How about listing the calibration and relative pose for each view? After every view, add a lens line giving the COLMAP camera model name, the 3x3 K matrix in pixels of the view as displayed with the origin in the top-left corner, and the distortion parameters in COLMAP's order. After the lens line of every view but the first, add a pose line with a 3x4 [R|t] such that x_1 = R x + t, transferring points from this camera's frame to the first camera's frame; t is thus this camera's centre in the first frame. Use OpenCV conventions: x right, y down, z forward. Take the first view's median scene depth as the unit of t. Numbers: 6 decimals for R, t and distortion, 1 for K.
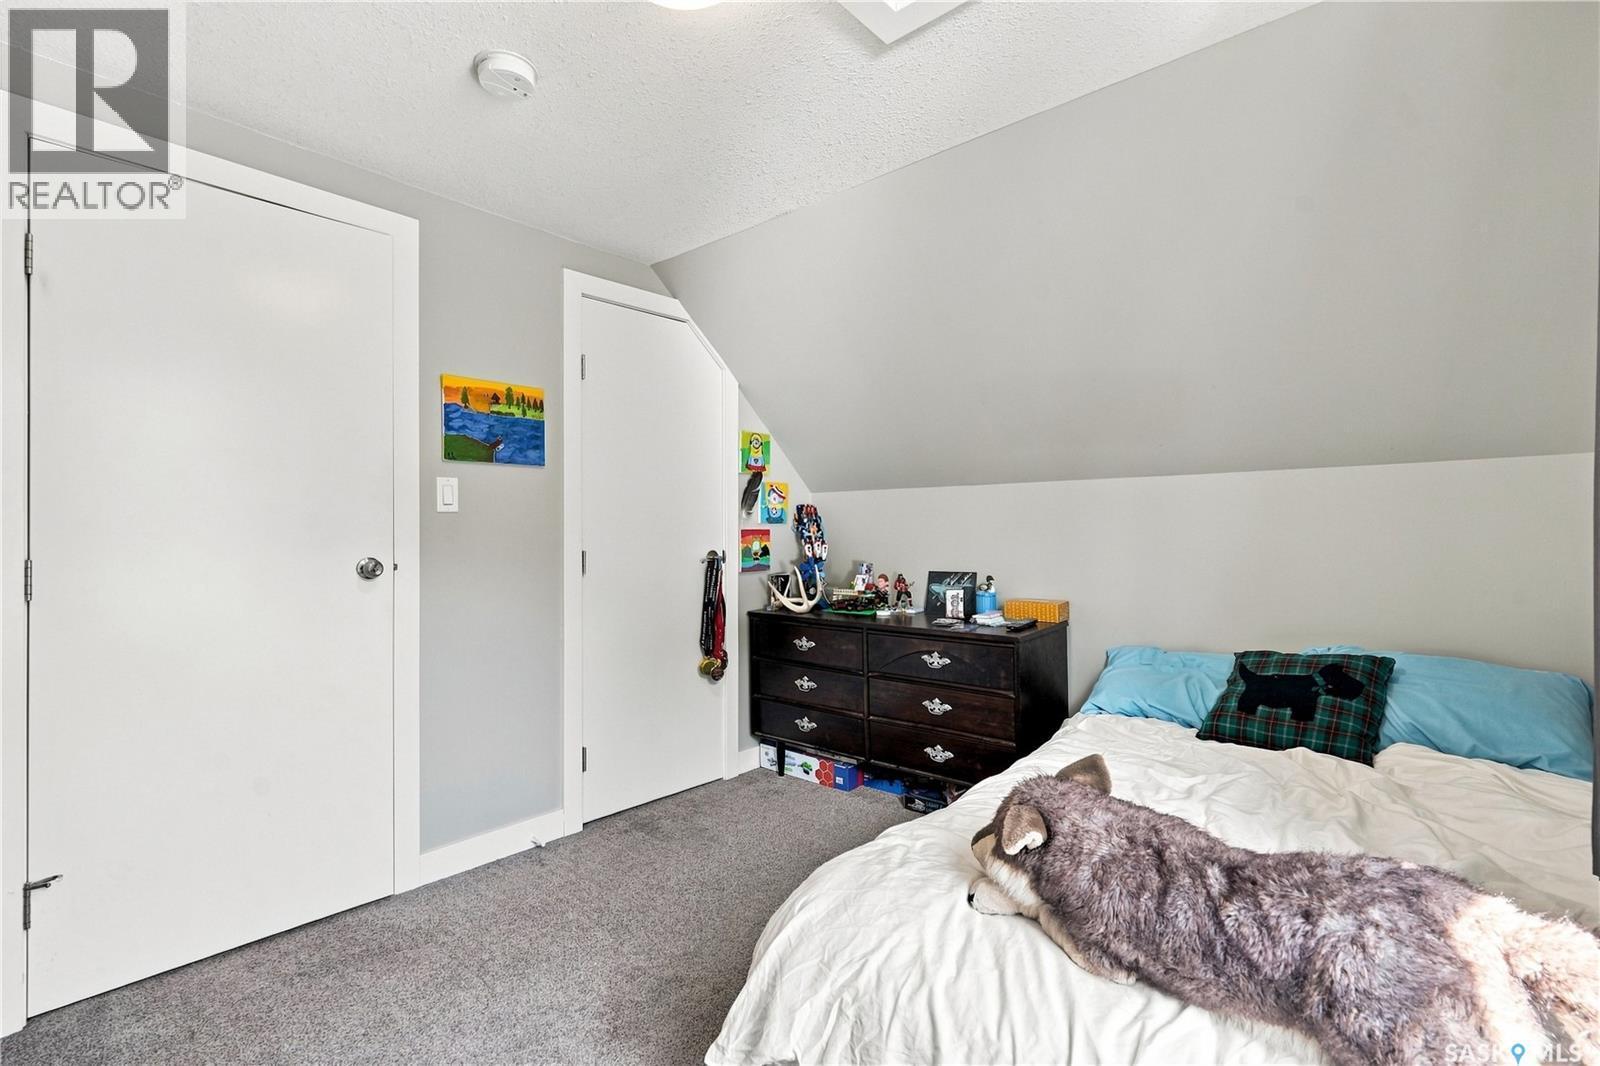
lens RADIAL K [[736.1, 0, 800.0], [0, 736.1, 533.0], [0, 0, 1]] dist [0.001086, 0.000159]
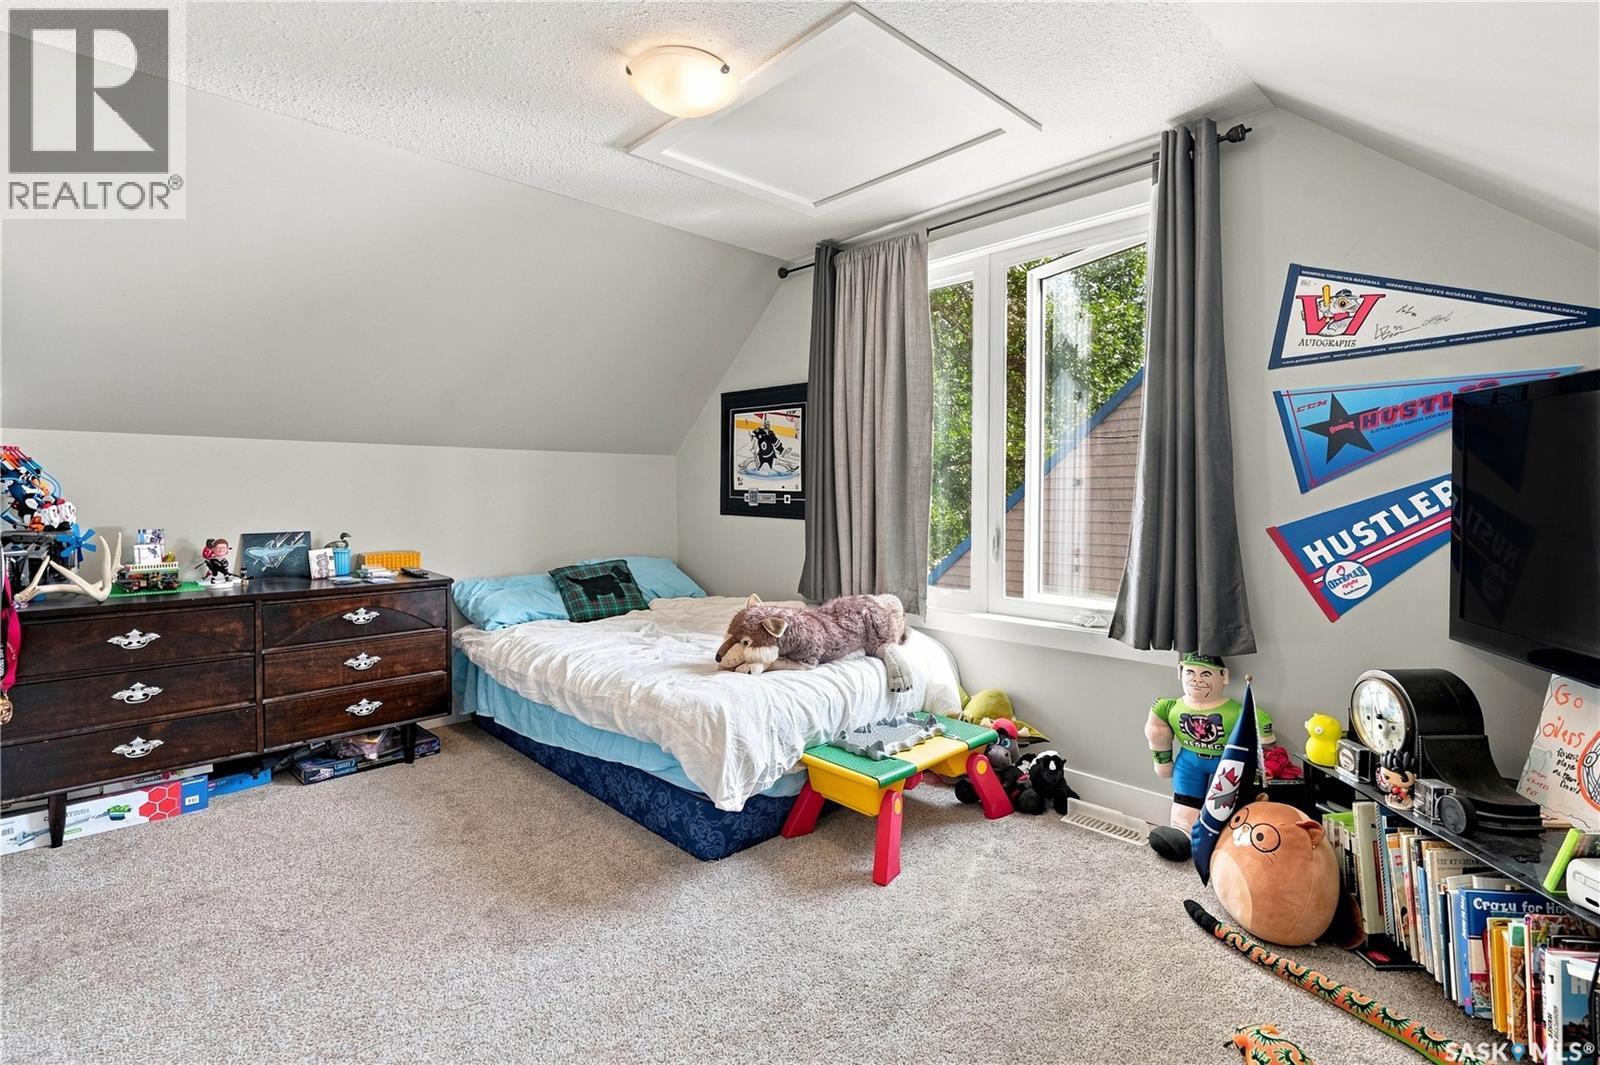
lens RADIAL K [[756.0, 0, 798.5], [0, 756.0, 525.3], [0, 0, 1]] dist [0.000805, 0.000285]
pose [[0.077685, -0.040575, 0.996152, -0.690145], [-0.000361, 0.999170, 0.040727, 0.004870], [-0.996978, -0.003523, 0.077606, 0.277944]]
